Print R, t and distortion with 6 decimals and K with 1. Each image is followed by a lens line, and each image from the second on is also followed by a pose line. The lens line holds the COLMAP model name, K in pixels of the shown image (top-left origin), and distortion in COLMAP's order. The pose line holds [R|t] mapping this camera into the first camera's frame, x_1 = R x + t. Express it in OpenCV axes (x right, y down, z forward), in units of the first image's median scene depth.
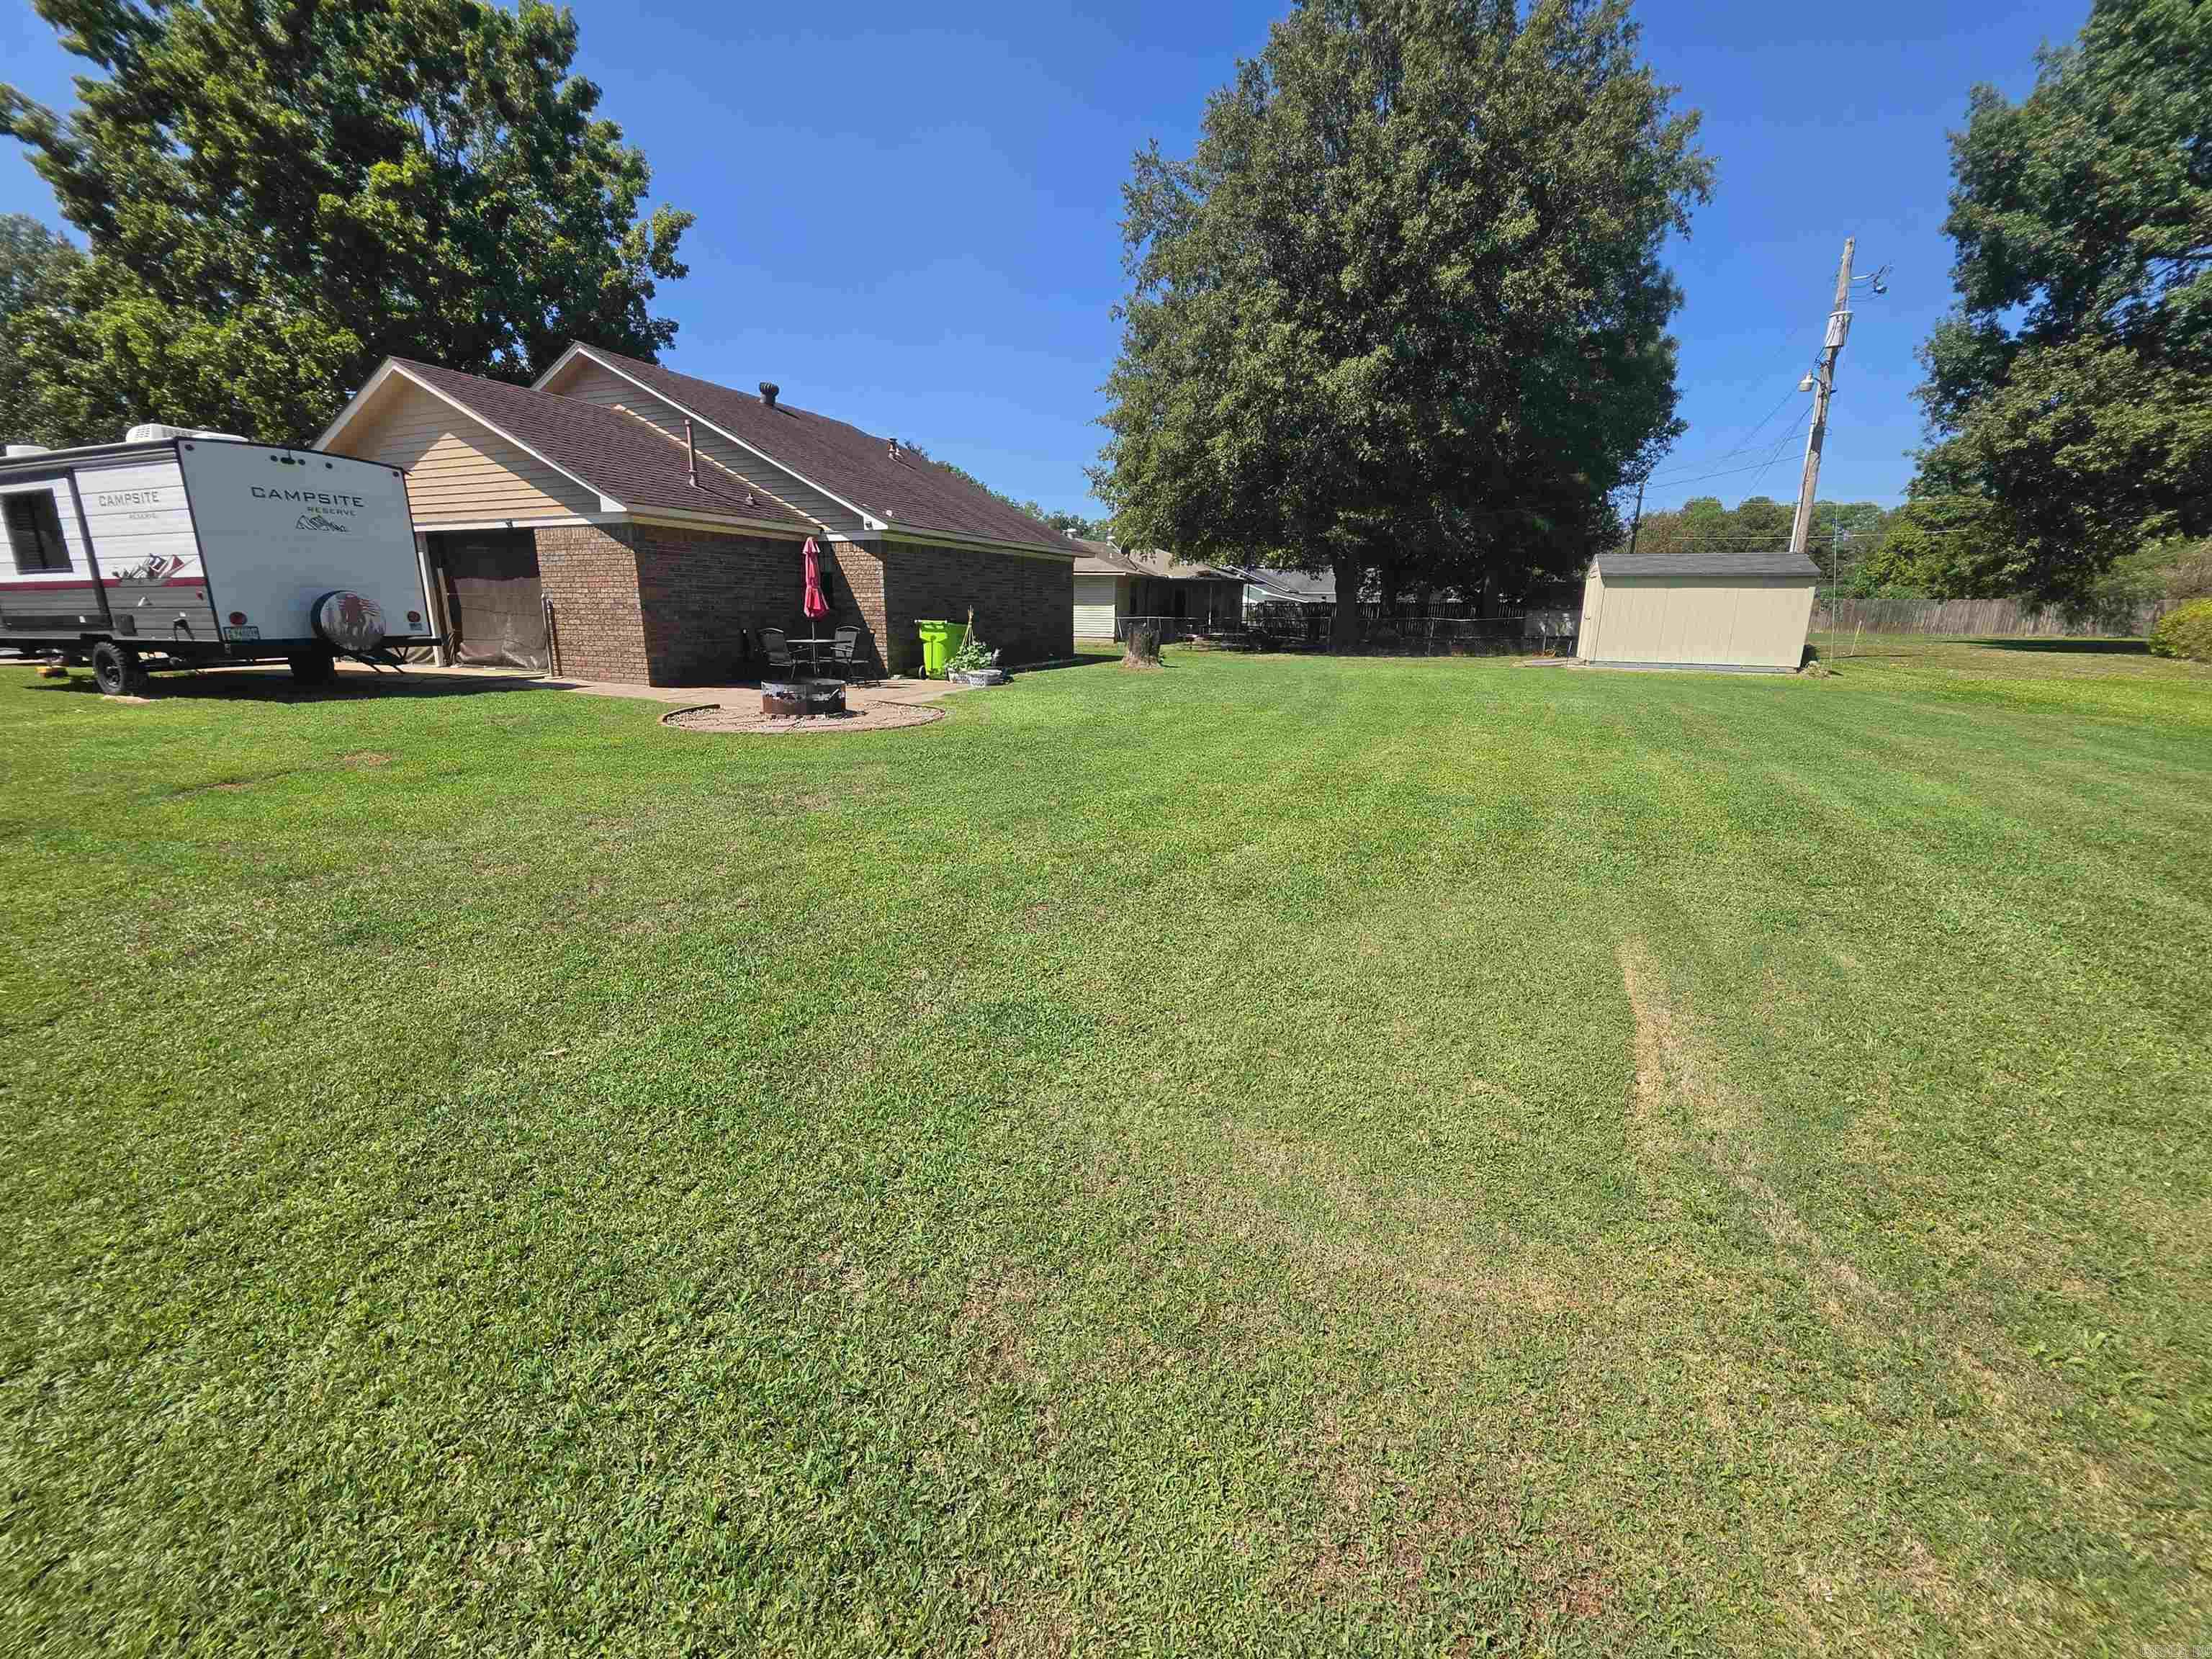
lens RADIAL K [[889.6, 0, 1098.0], [0, 889.6, 826.2], [0, 0, 1]] dist [-0.000519, -0.000707]
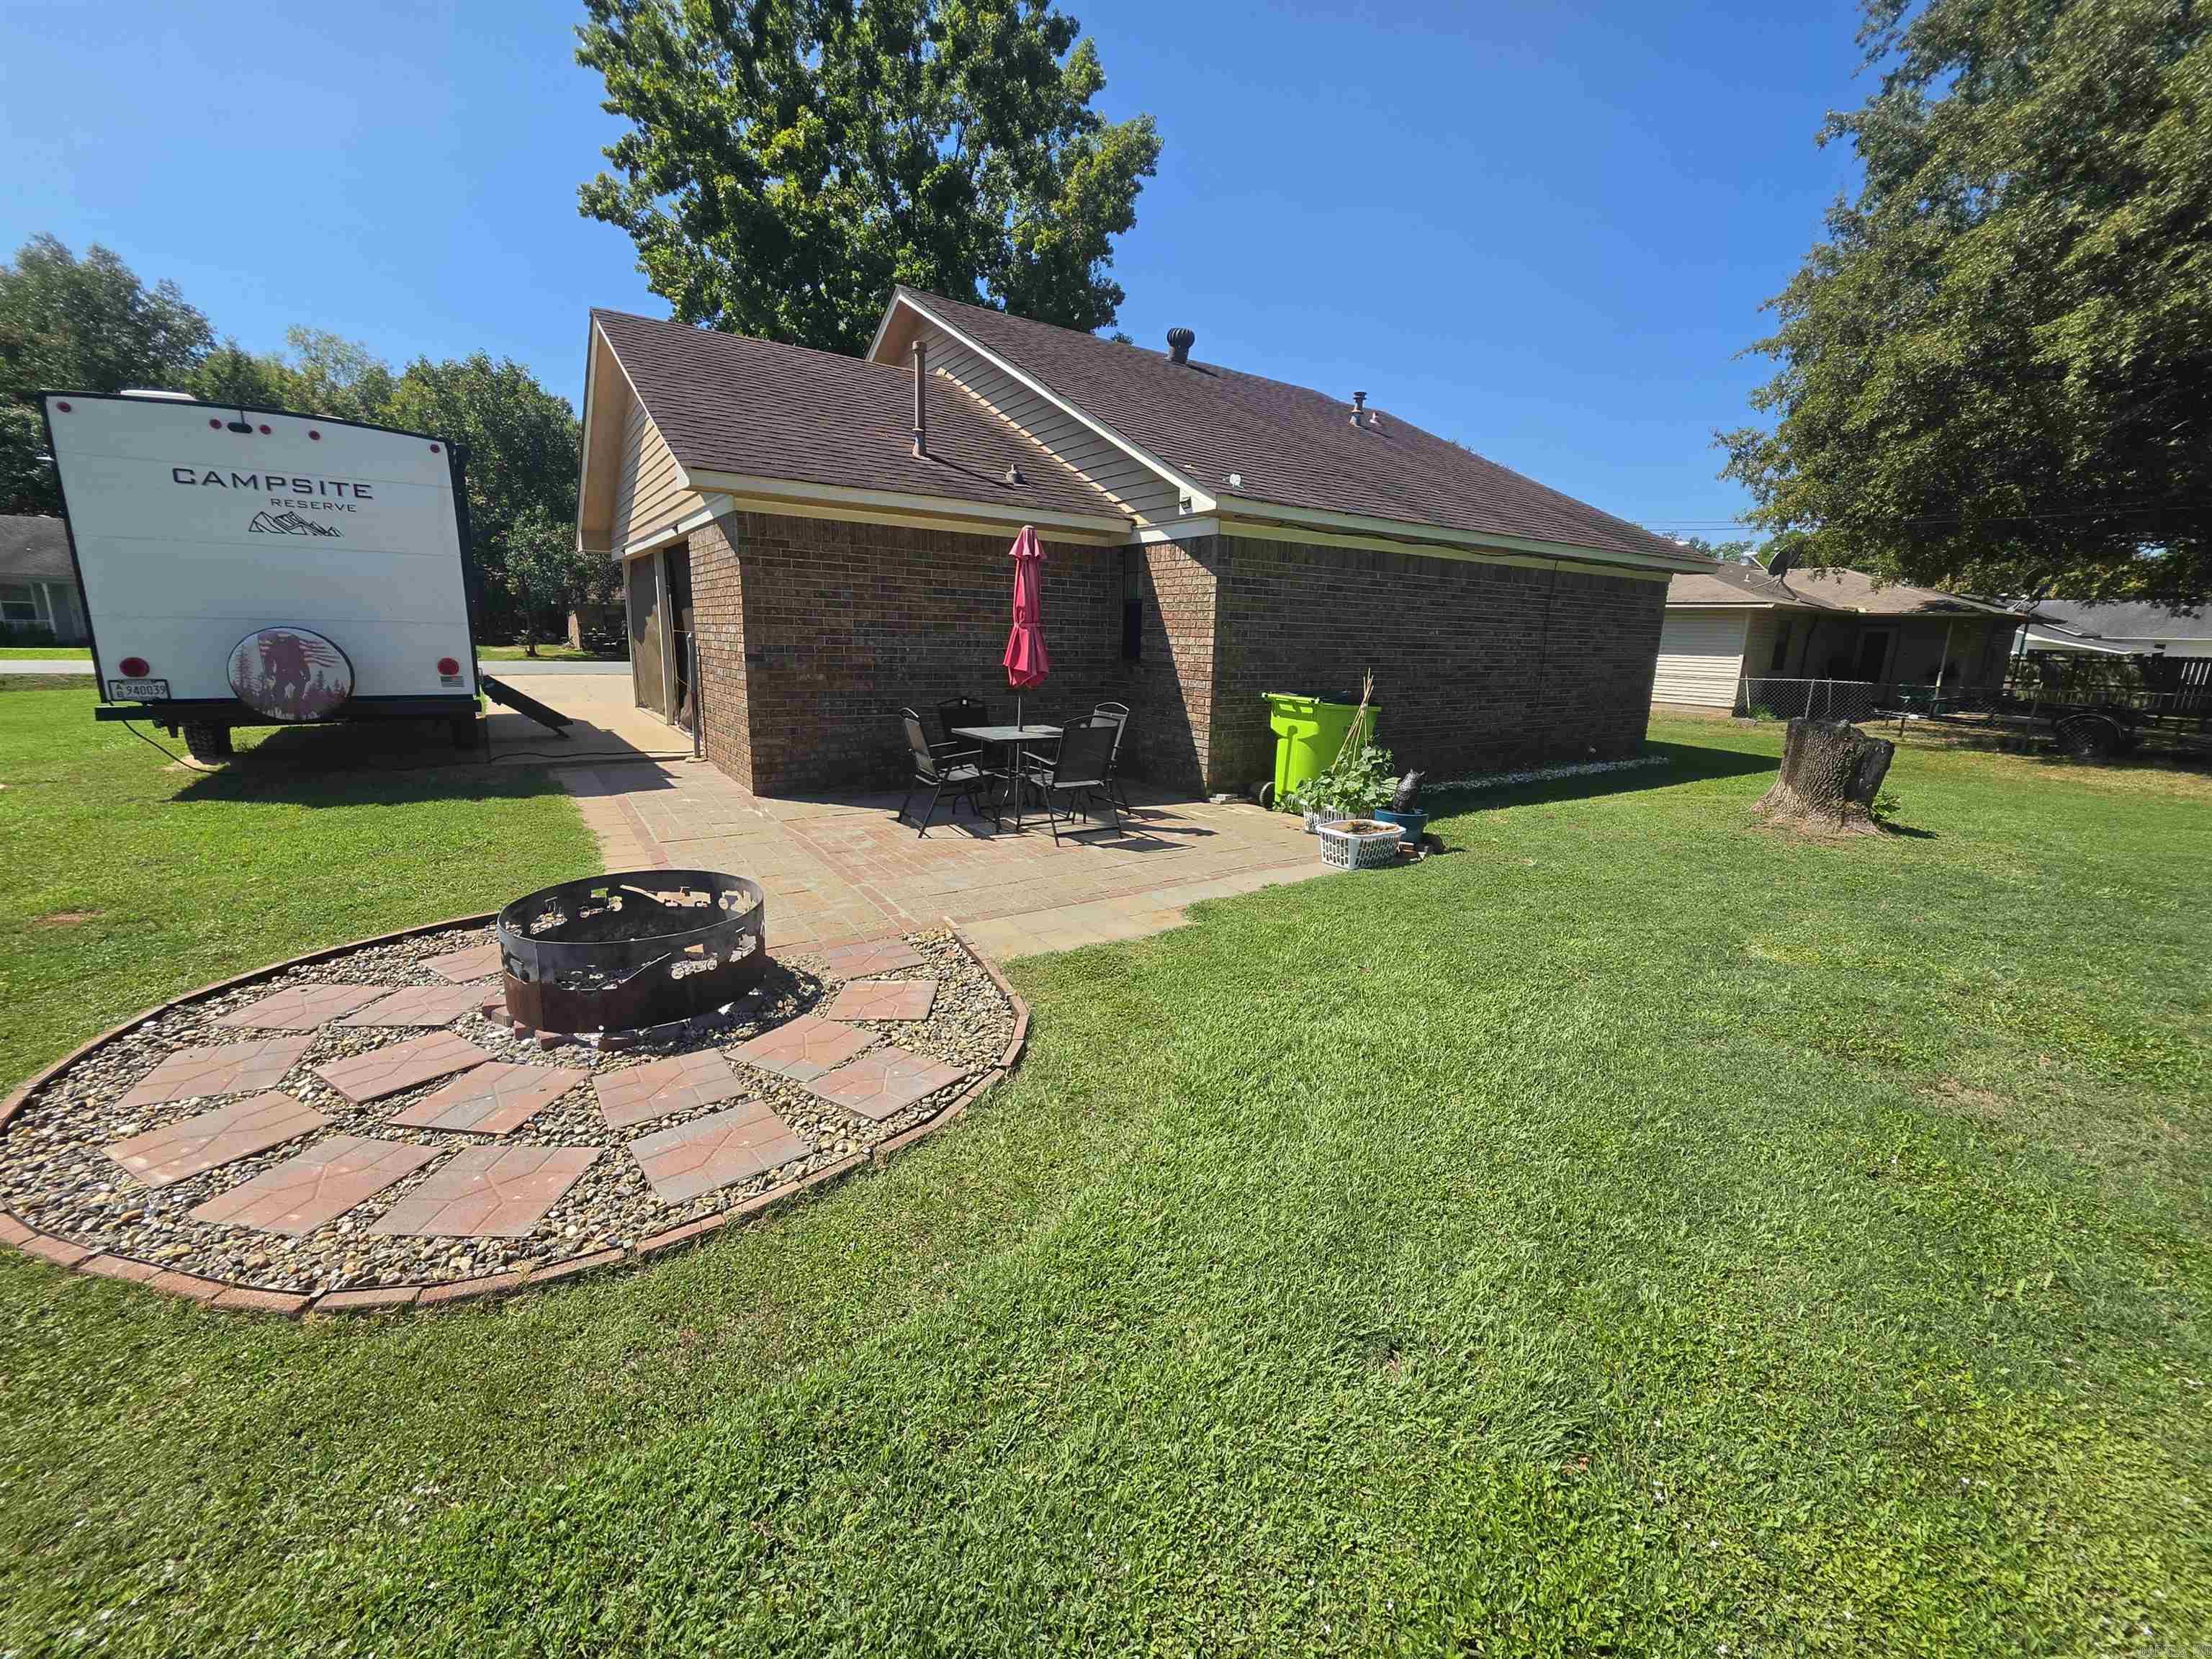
lens RADIAL K [[889.6, 0, 1098.0], [0, 889.6, 826.2], [0, 0, 1]] dist [-0.000519, -0.000707]
pose [[0.829026, 0.129862, -0.543922, -0.001782], [-0.151096, 0.988503, 0.005711, -0.146145], [0.538410, 0.077450, 0.839116, 0.536788]]
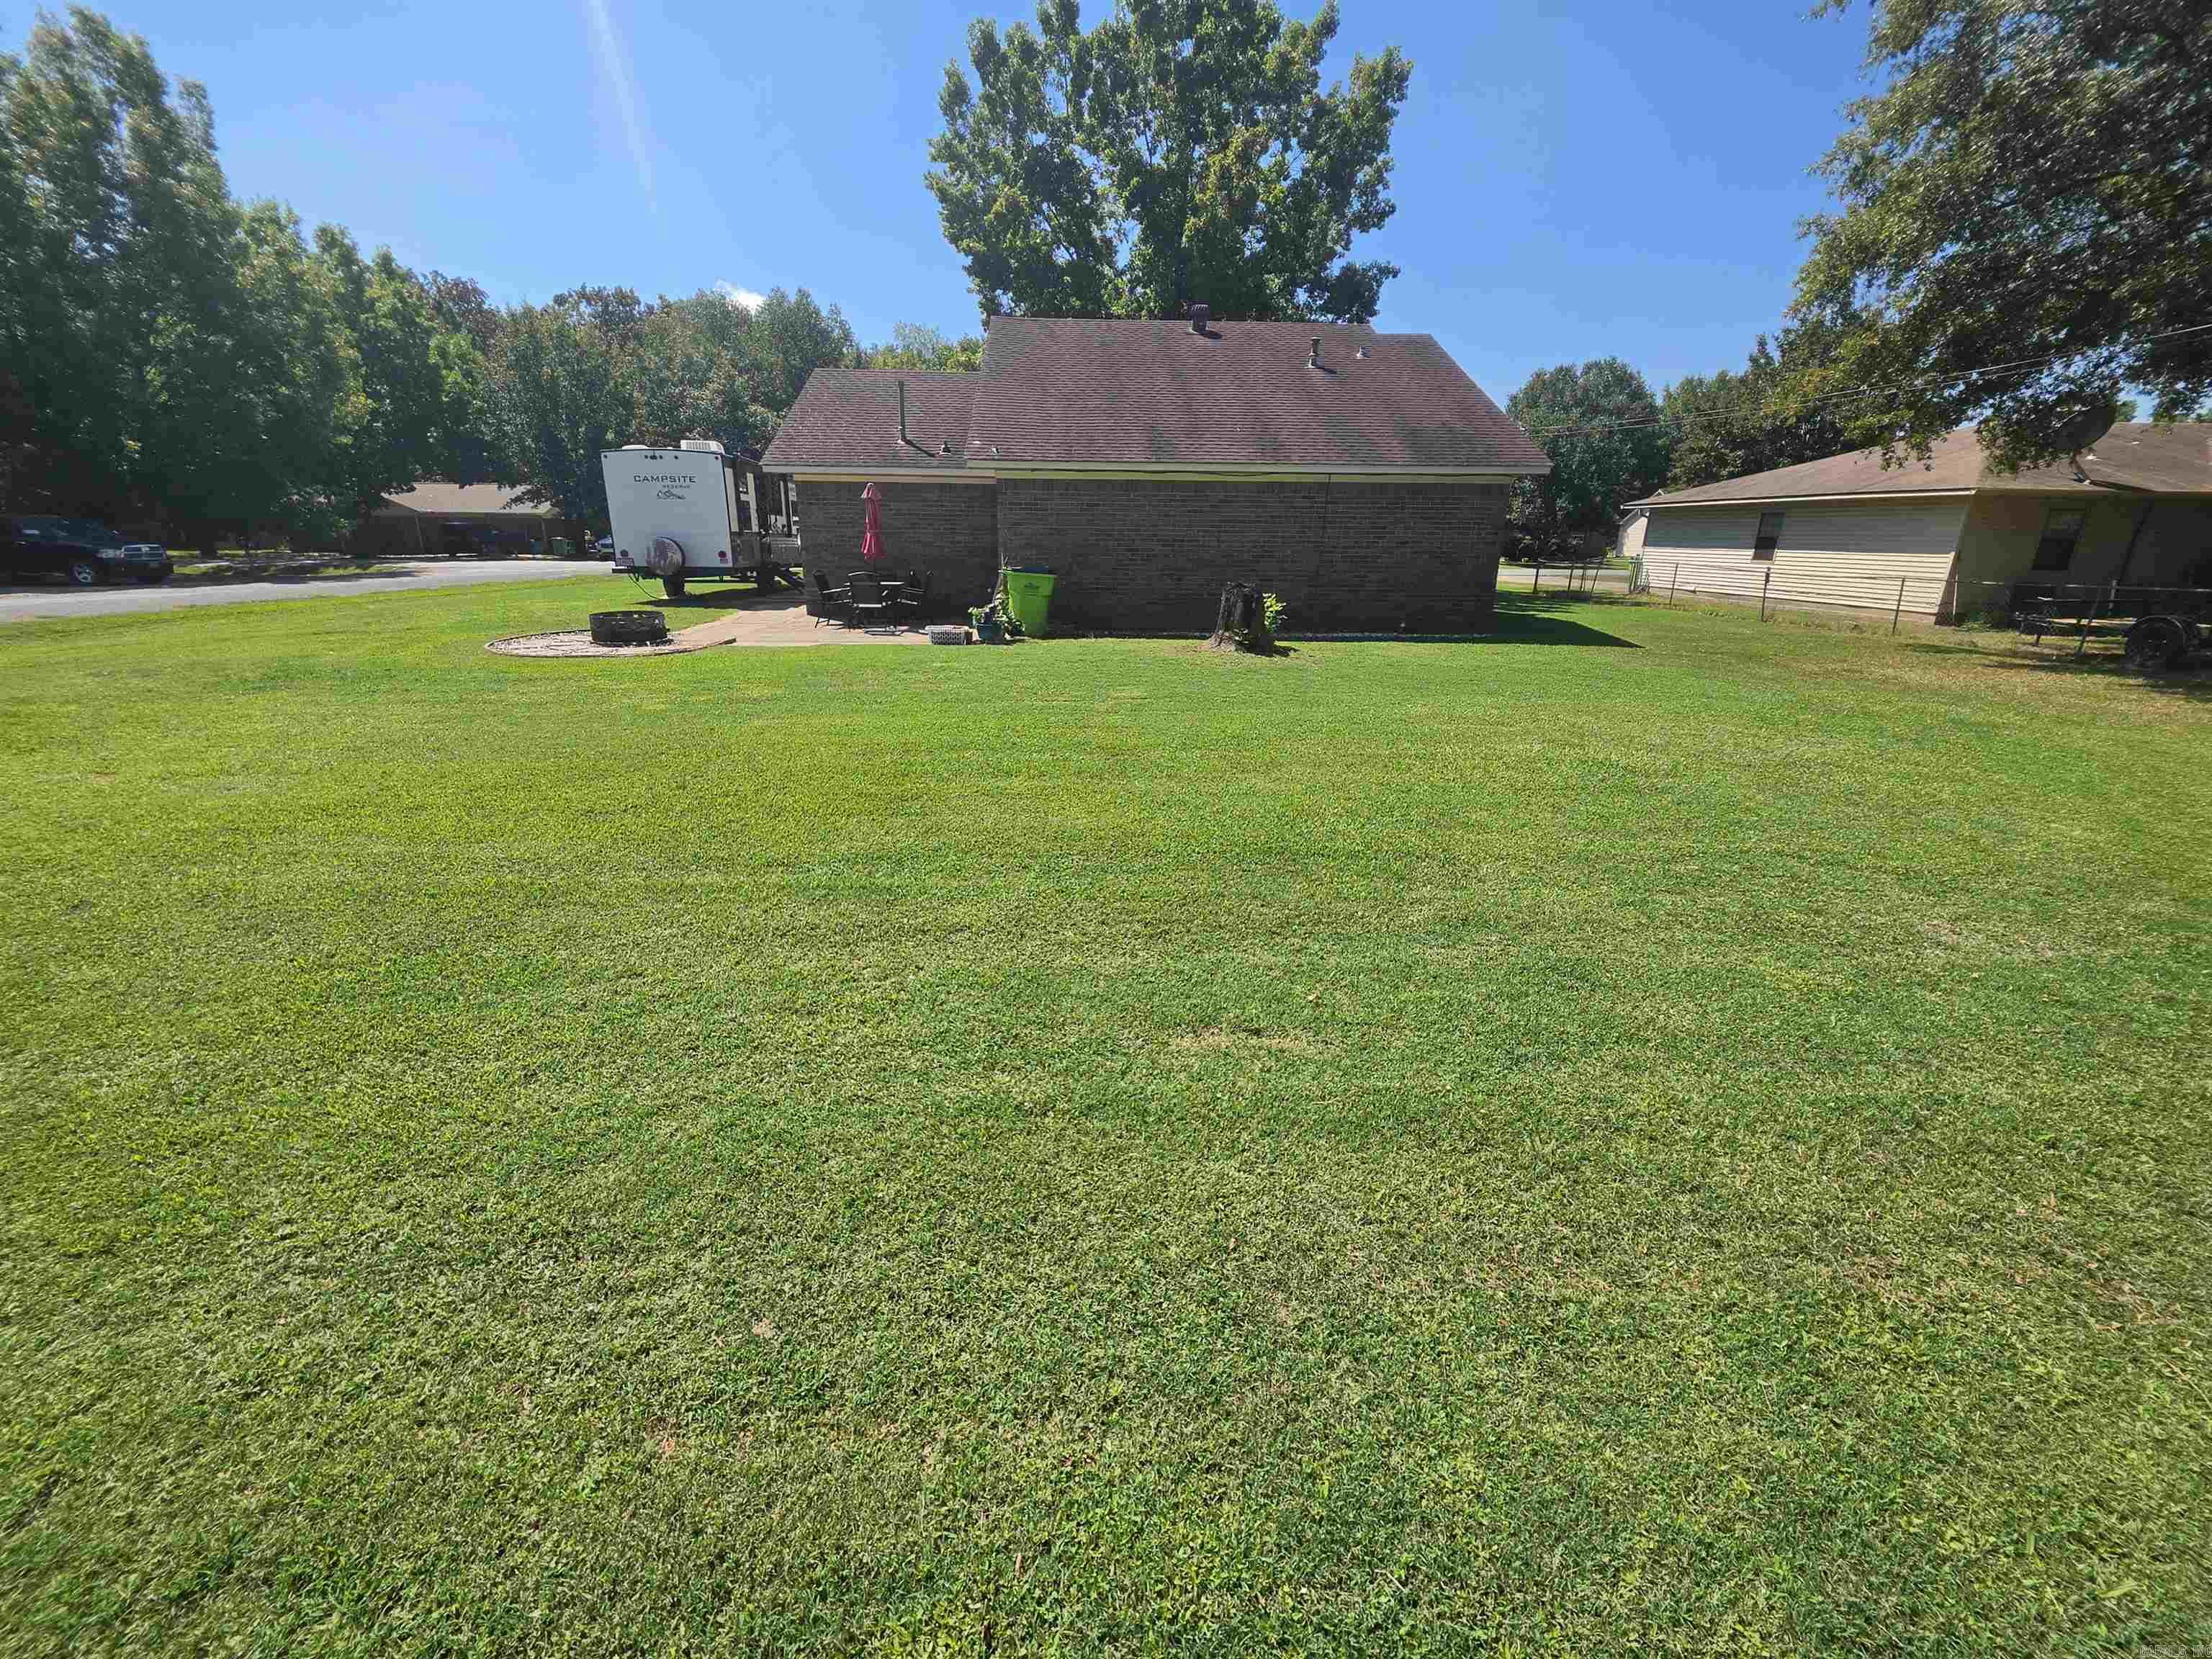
lens RADIAL K [[889.6, 0, 1098.0], [0, 889.6, 826.2], [0, 0, 1]] dist [-0.000519, -0.000707]
pose [[0.403739, 0.280134, -0.870930, 0.695845], [-0.226447, 0.952945, 0.201540, -0.182836], [0.886406, 0.115850, 0.448177, 0.704792]]
